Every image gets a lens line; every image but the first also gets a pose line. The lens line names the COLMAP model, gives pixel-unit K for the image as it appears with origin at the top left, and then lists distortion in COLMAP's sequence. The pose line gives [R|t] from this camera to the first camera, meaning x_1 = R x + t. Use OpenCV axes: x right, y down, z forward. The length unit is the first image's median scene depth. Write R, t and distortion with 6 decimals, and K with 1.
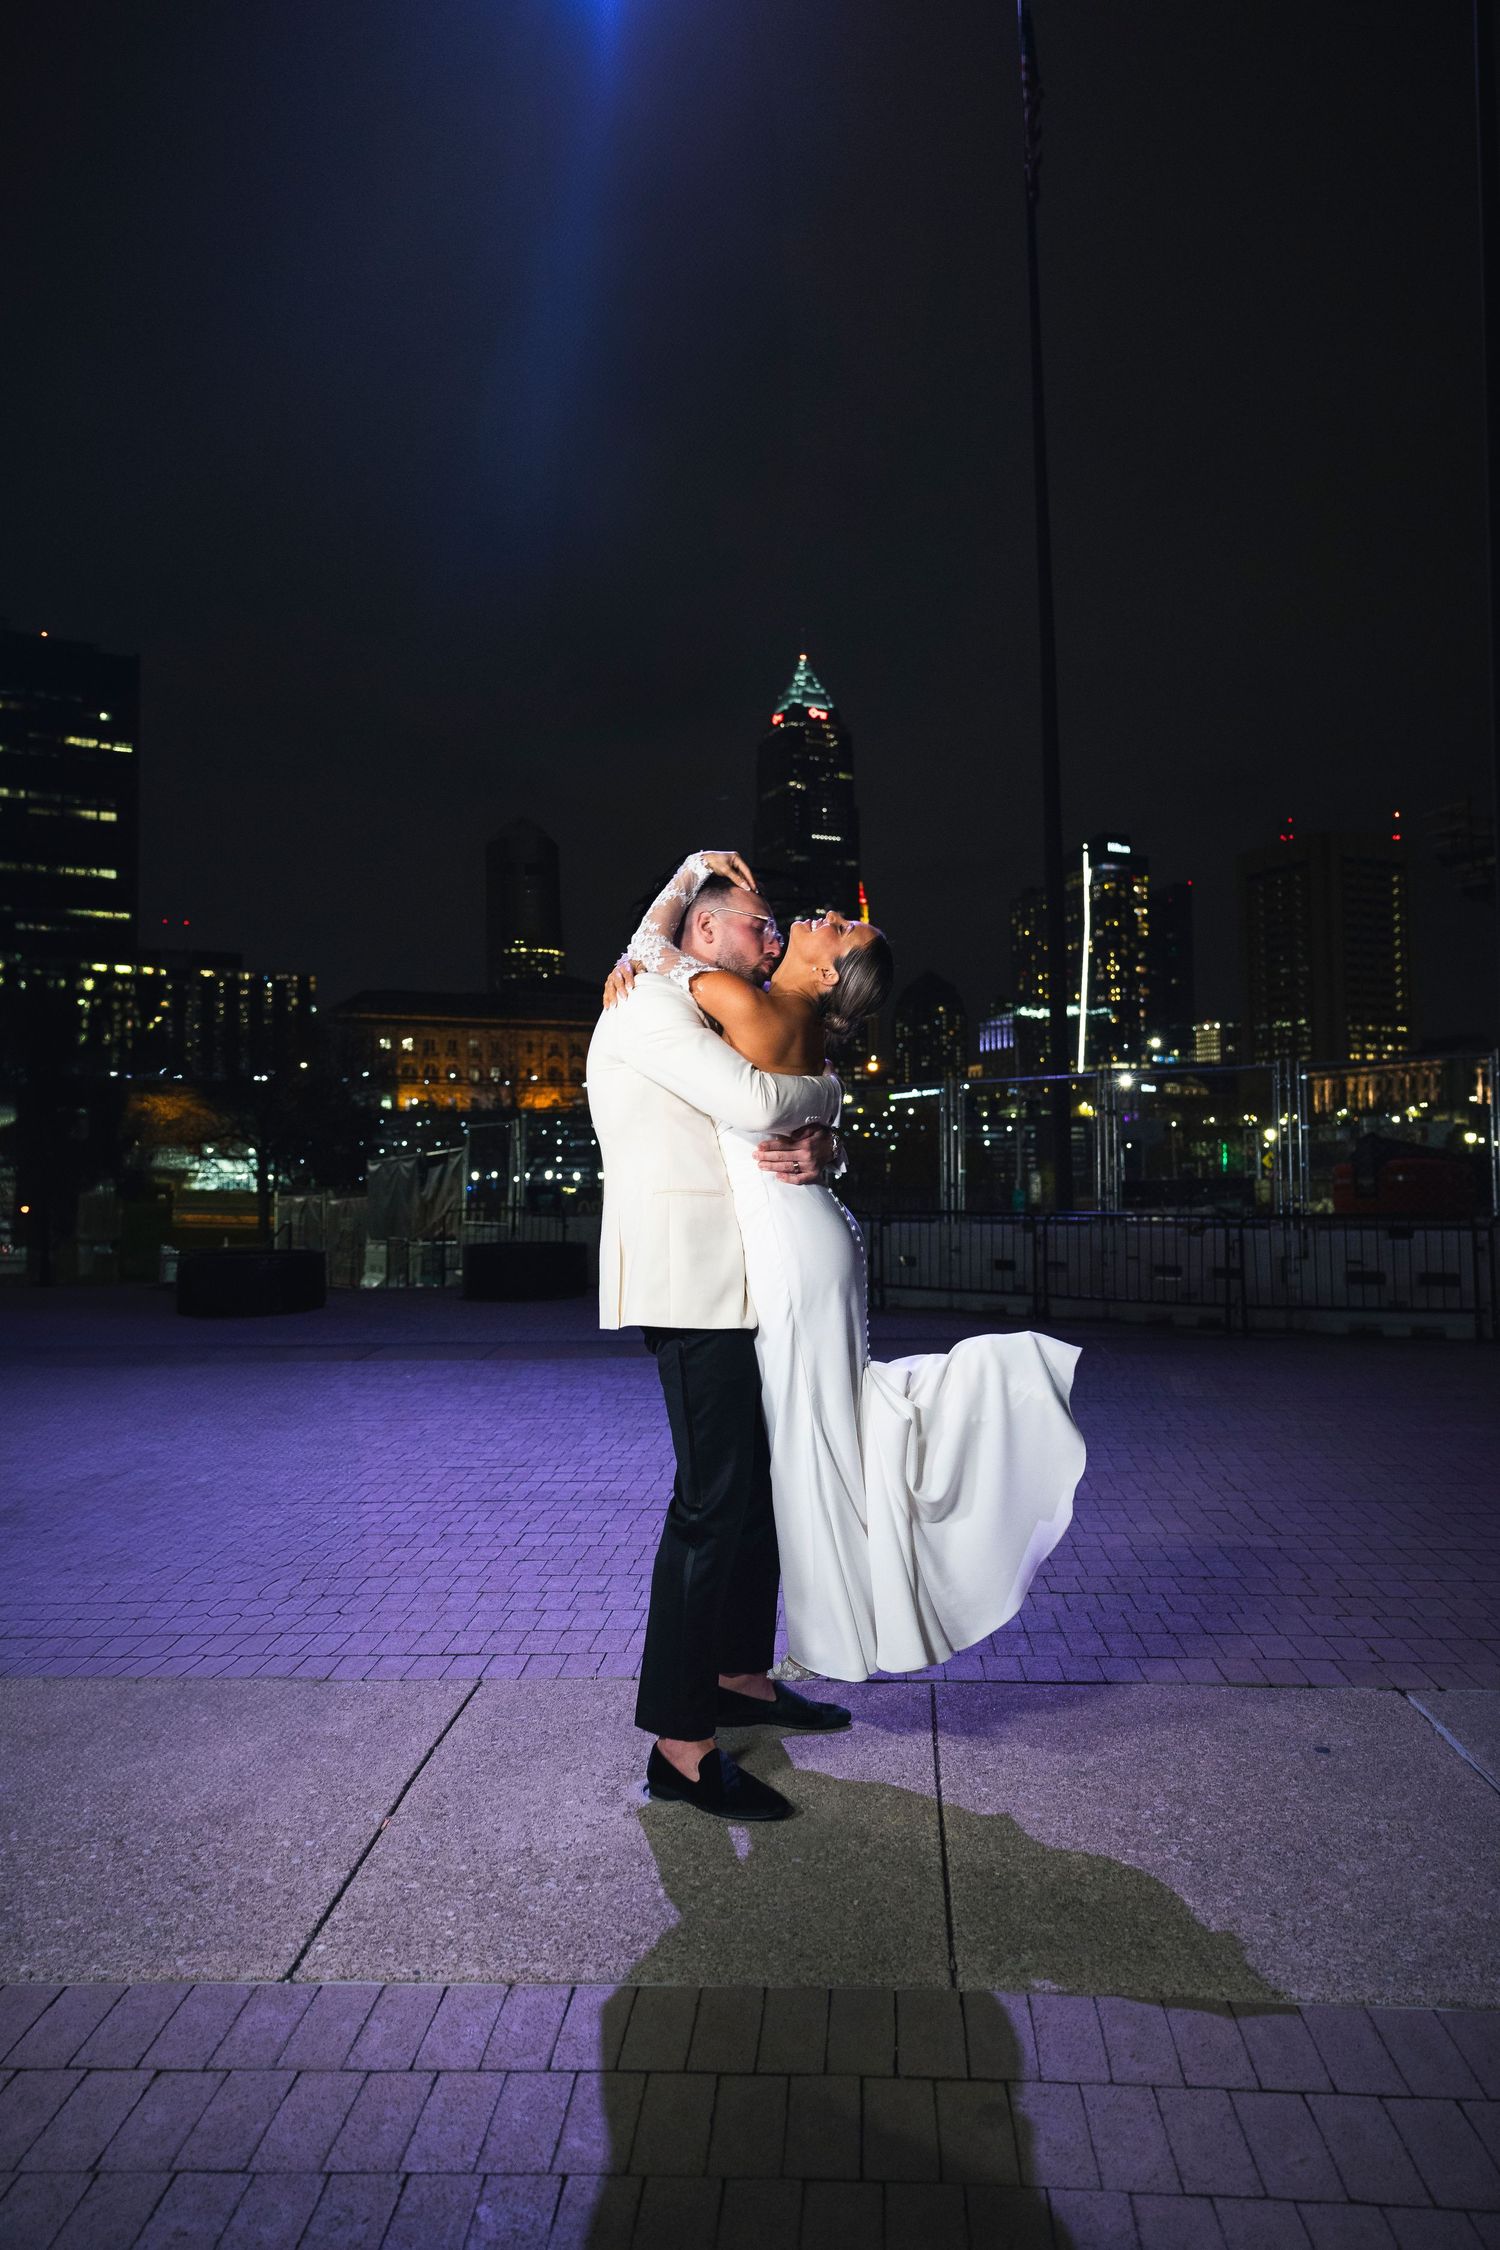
lens RADIAL K [[1747.8, 0, 750.0], [0, 1747.8, 1125.0], [0, 0, 1]] dist [-0.001757, 0.009347]
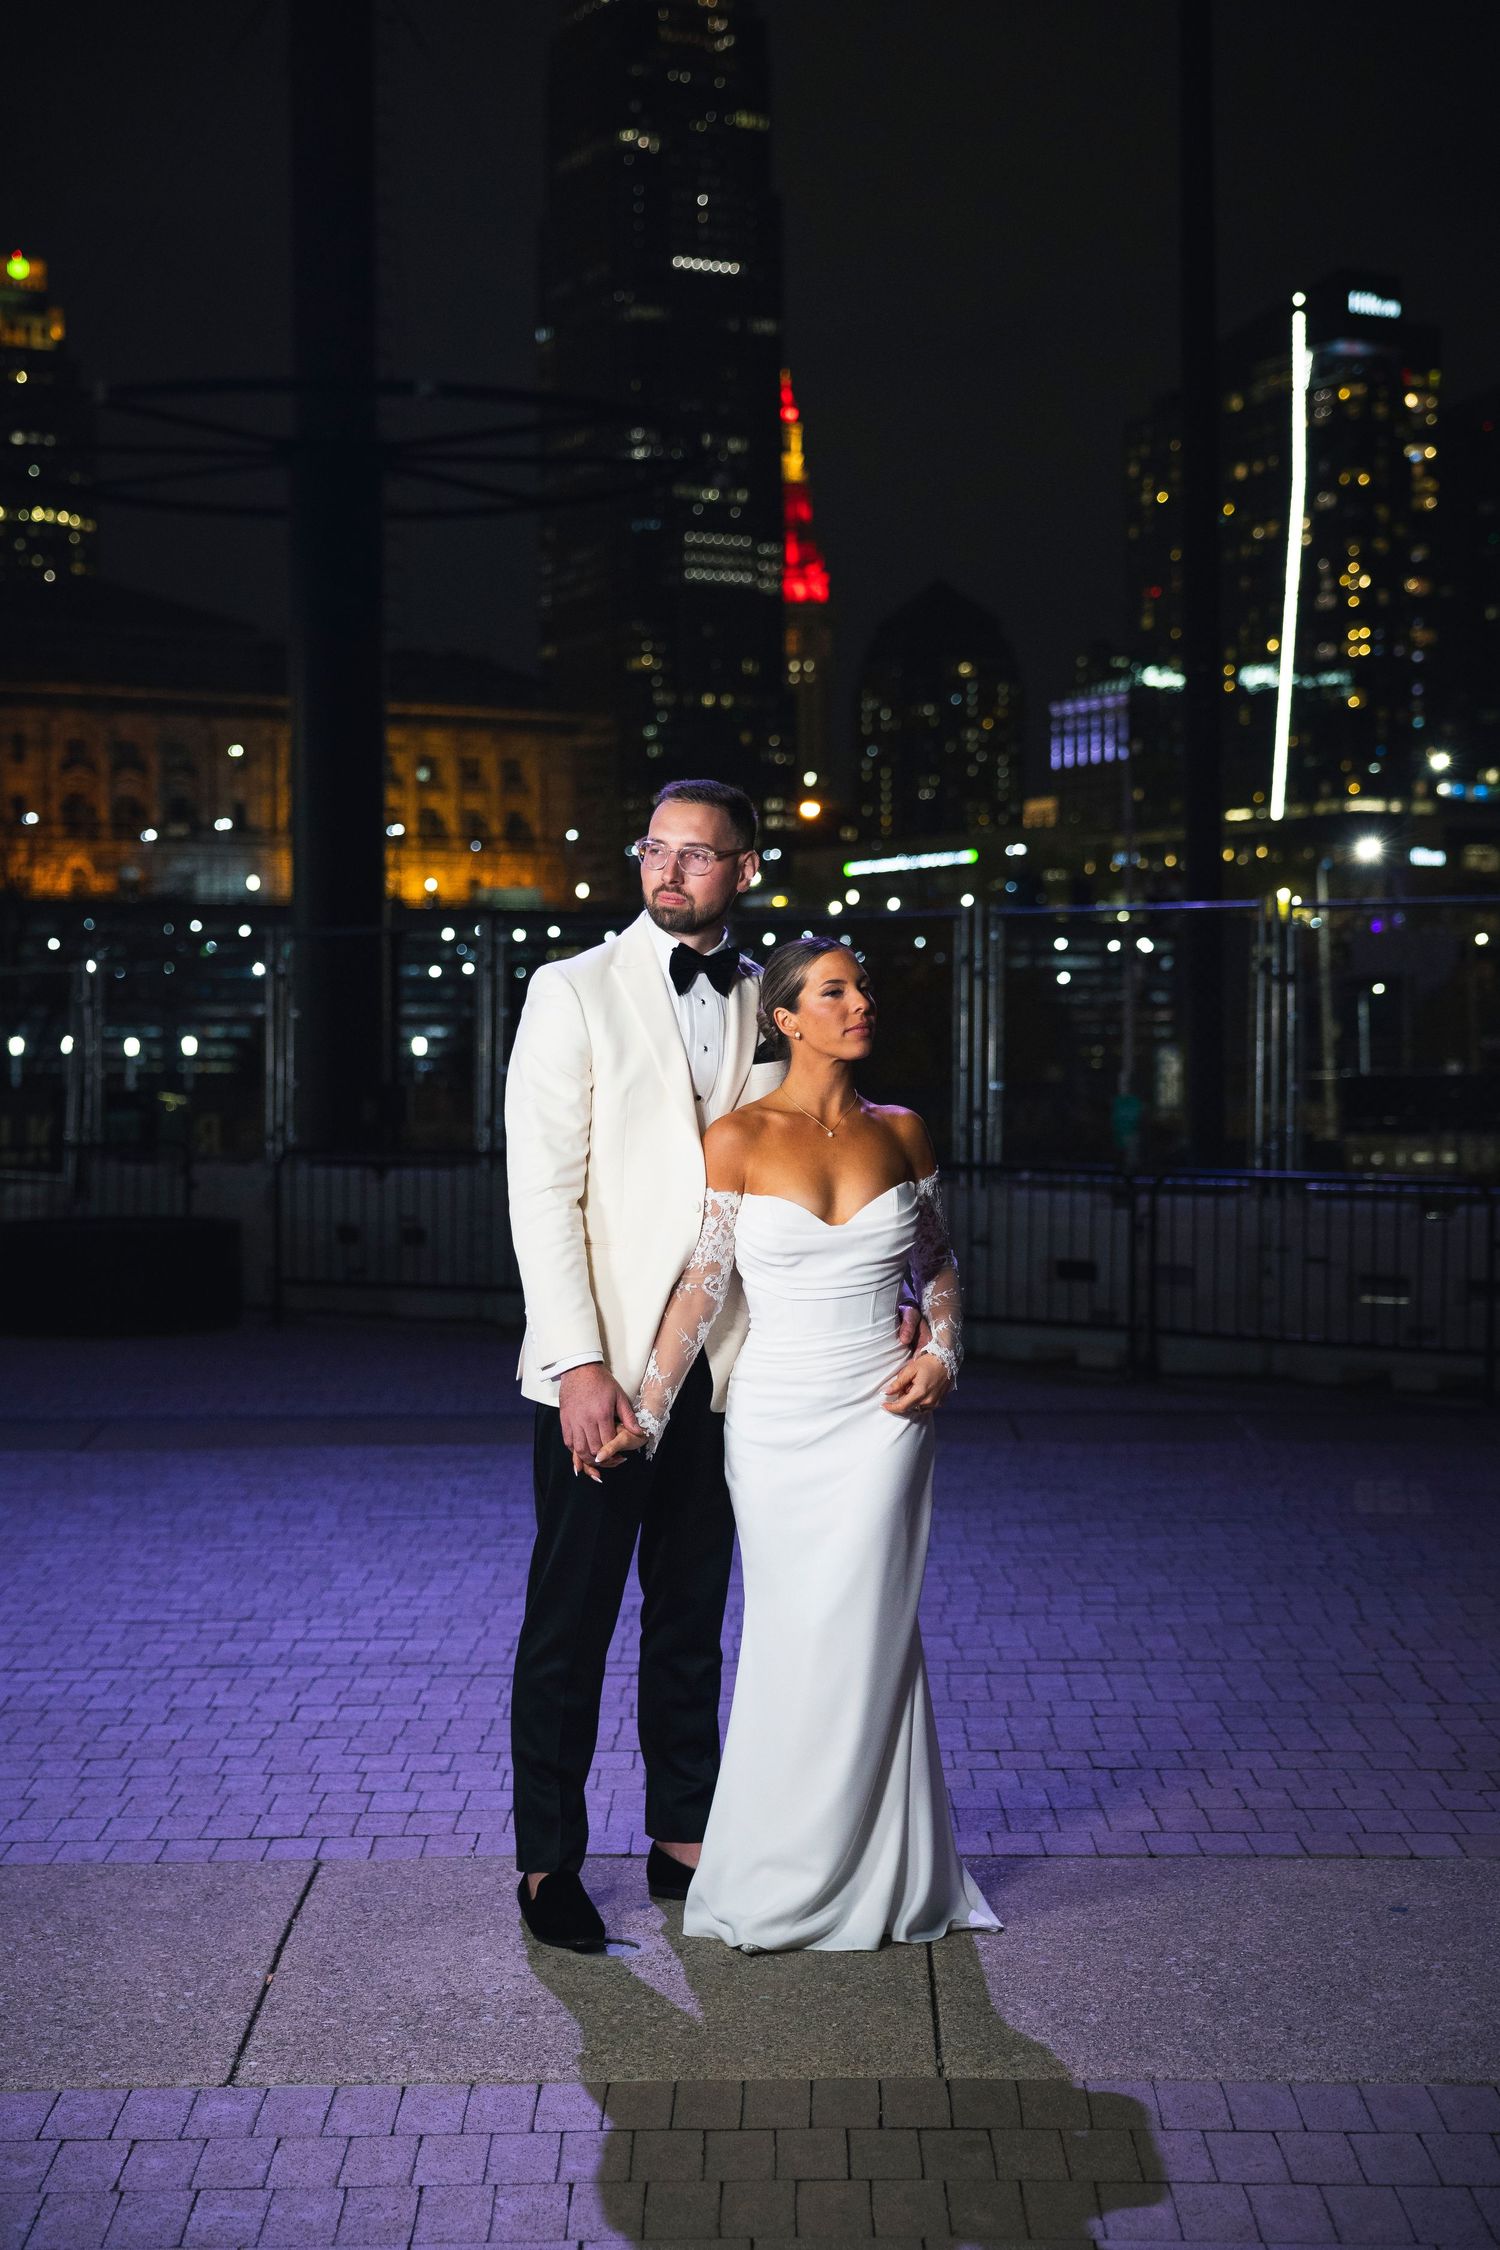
lens RADIAL K [[5251.0, 0, 750.0], [0, 5251.0, 1125.0], [0, 0, 1]] dist [0.154540, -0.130885]
pose [[0.997778, 0.005353, 0.066405, -0.033779], [-0.009611, 0.997905, 0.063977, -0.039042], [-0.065923, -0.064473, 0.995740, -0.340930]]
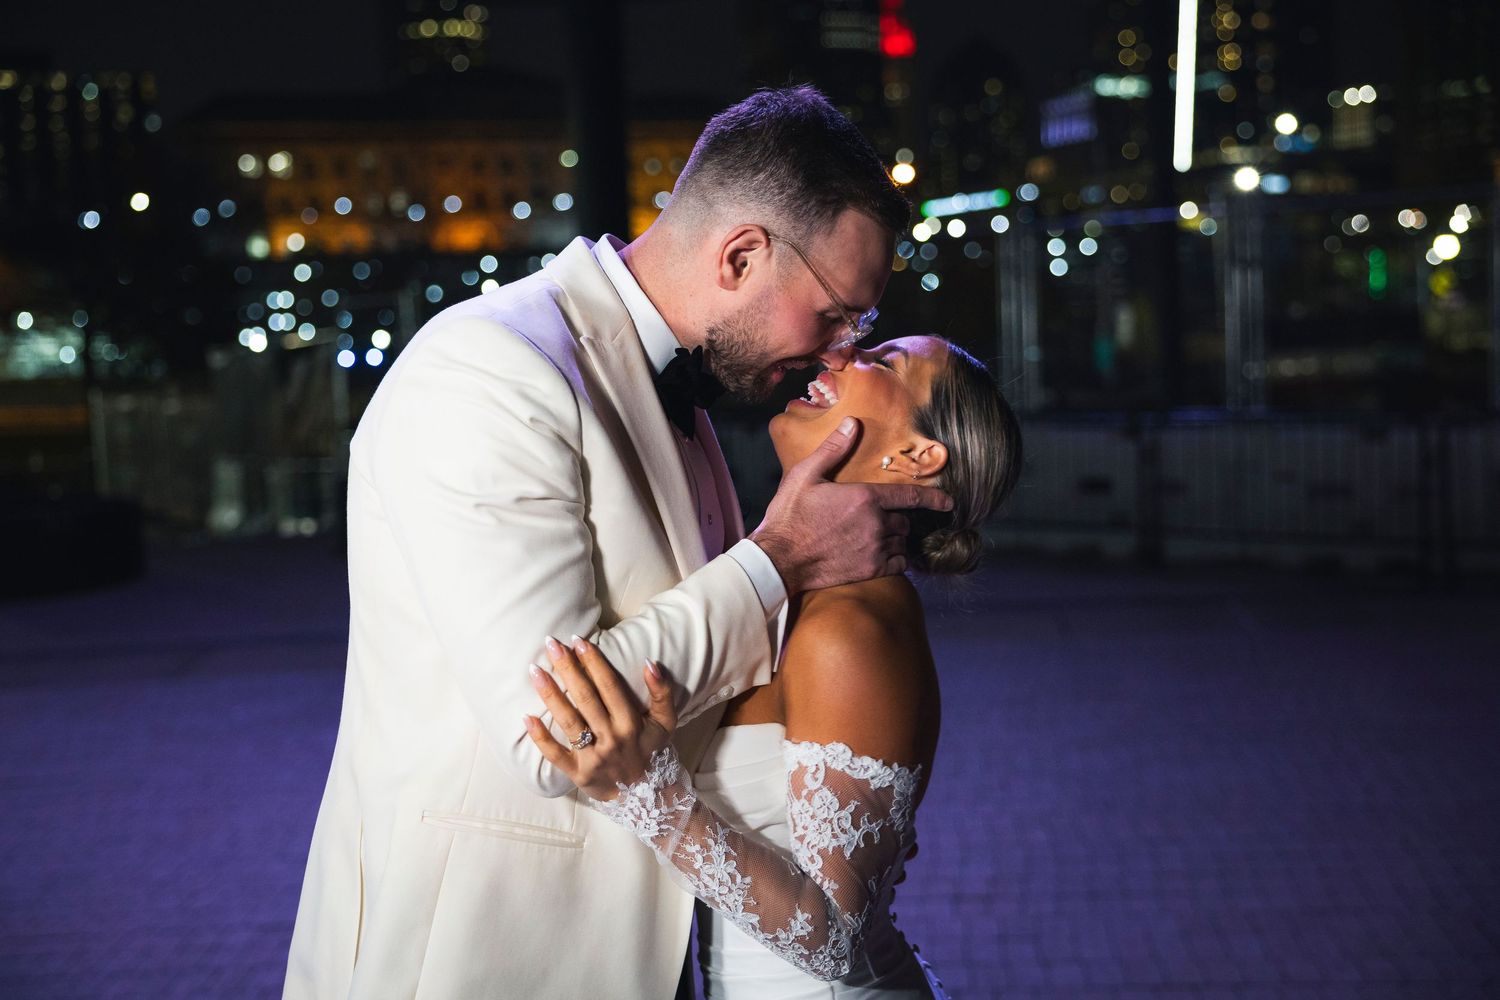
lens RADIAL K [[2065.0, 0, 750.0], [0, 2065.0, 500.0], [0, 0, 1]] dist [-0.001445, 0.030138]
pose [[0.999077, -0.041124, -0.012382, 0.010641], [0.042483, 0.988592, 0.144506, -0.025992], [0.006298, -0.144899, 0.989426, 0.114860]]
